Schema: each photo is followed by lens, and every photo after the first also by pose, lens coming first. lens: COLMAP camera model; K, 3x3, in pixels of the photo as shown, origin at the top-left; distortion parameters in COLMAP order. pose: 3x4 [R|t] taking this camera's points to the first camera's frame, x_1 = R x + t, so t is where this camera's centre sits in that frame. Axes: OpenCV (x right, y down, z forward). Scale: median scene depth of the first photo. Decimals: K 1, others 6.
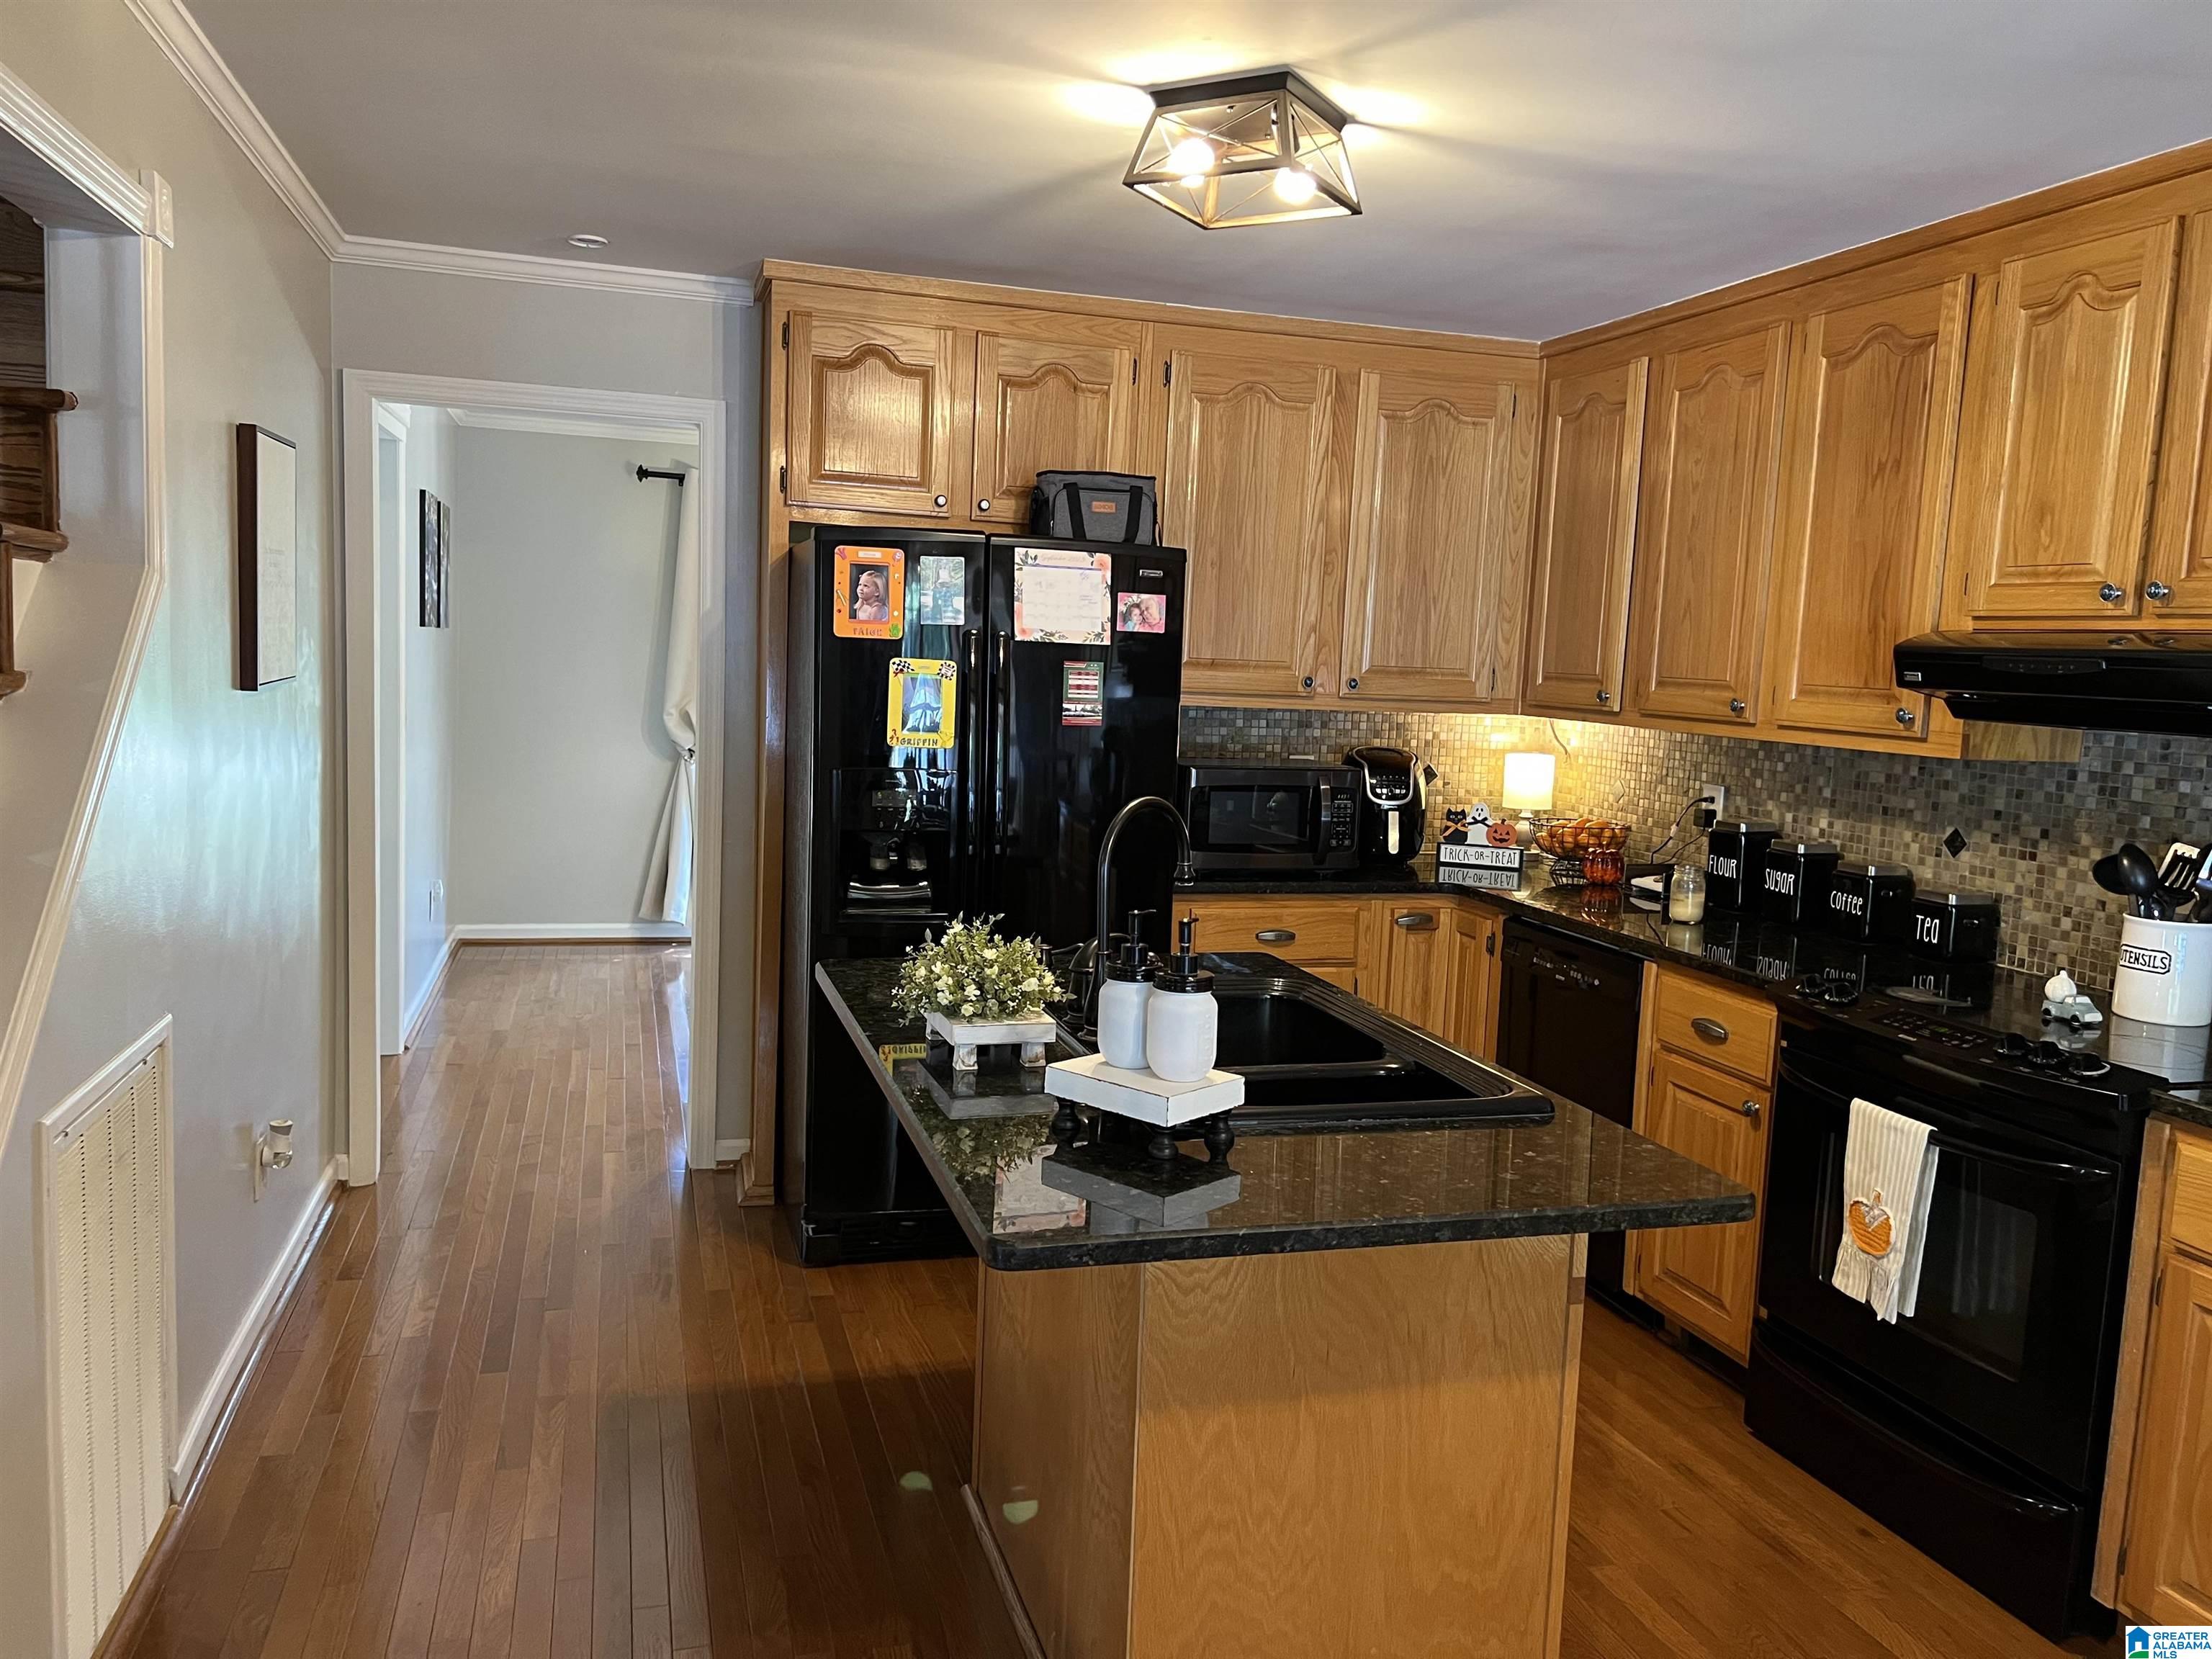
lens RADIAL K [[1646.4, 0, 1112.5], [0, 1646.4, 841.3], [0, 0, 1]] dist [0.066007, -0.084949]
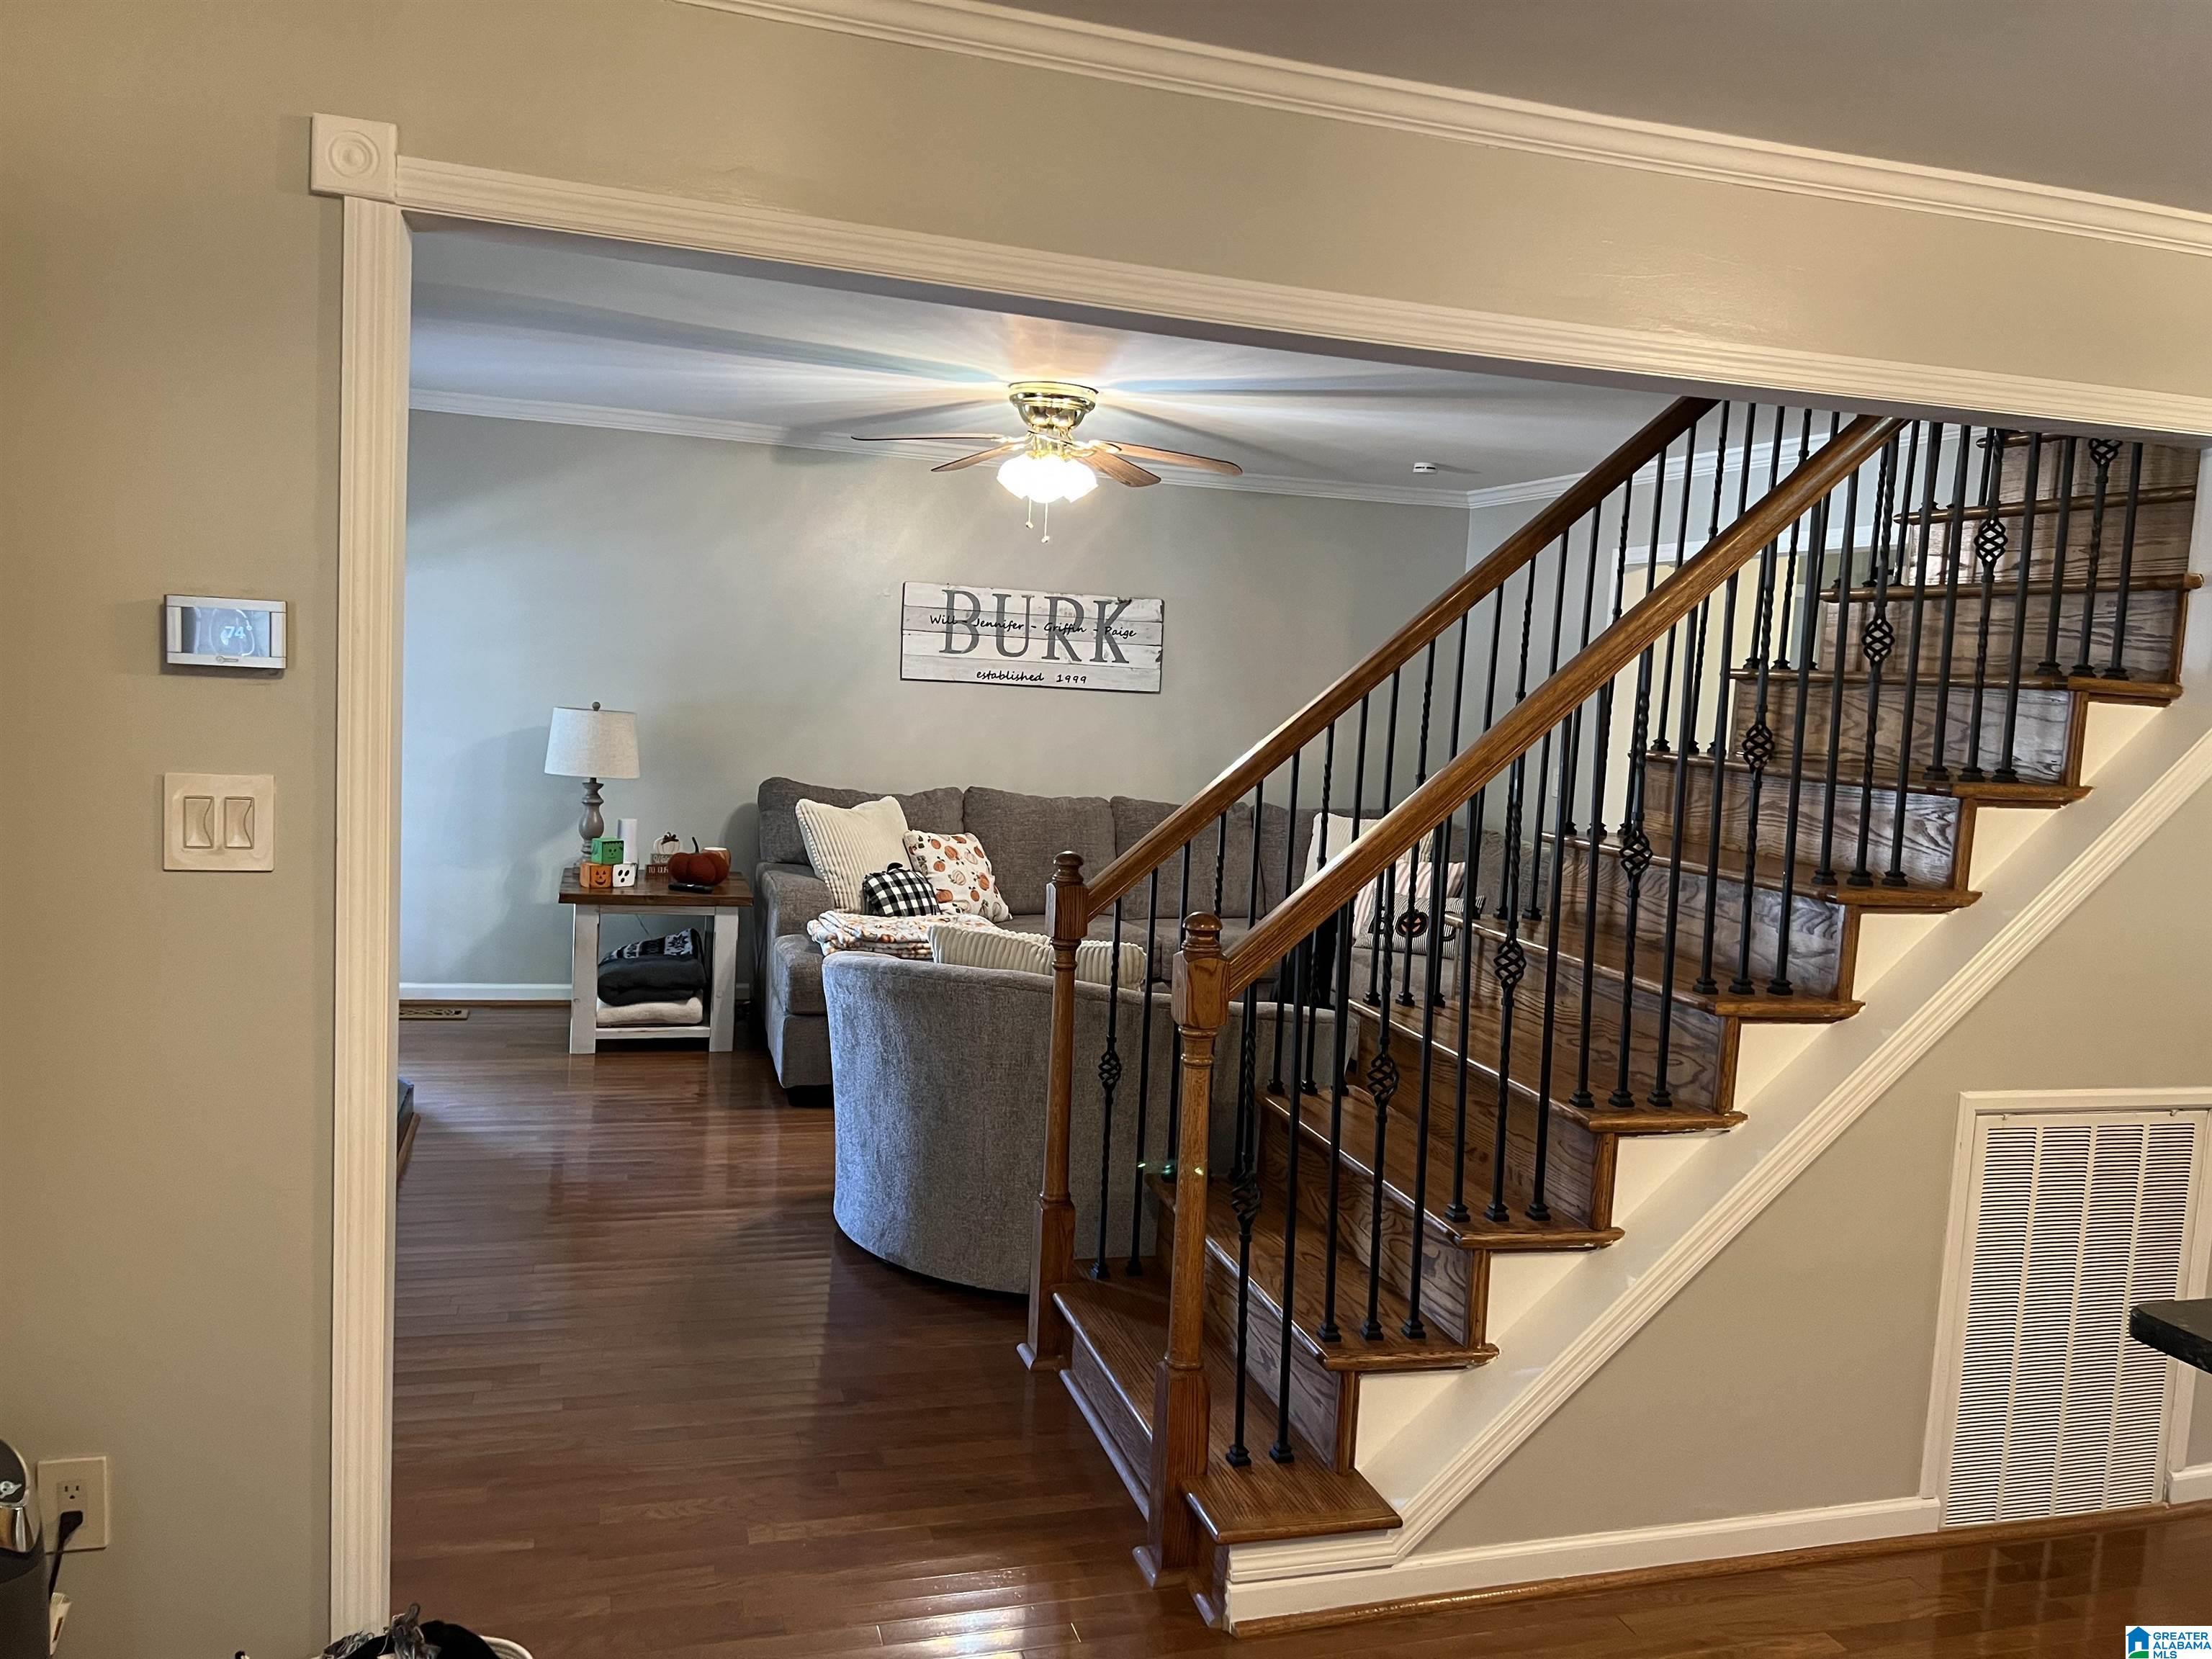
lens RADIAL K [[1646.4, 0, 1098.2], [0, 1646.4, 828.5], [0, 0, 1]] dist [0.066007, -0.084949]
pose [[0.016238, 0.052099, -0.998510, 0.418391], [-0.163664, 0.985311, 0.048749, -0.002991], [0.986382, 0.162629, 0.024526, 0.116063]]
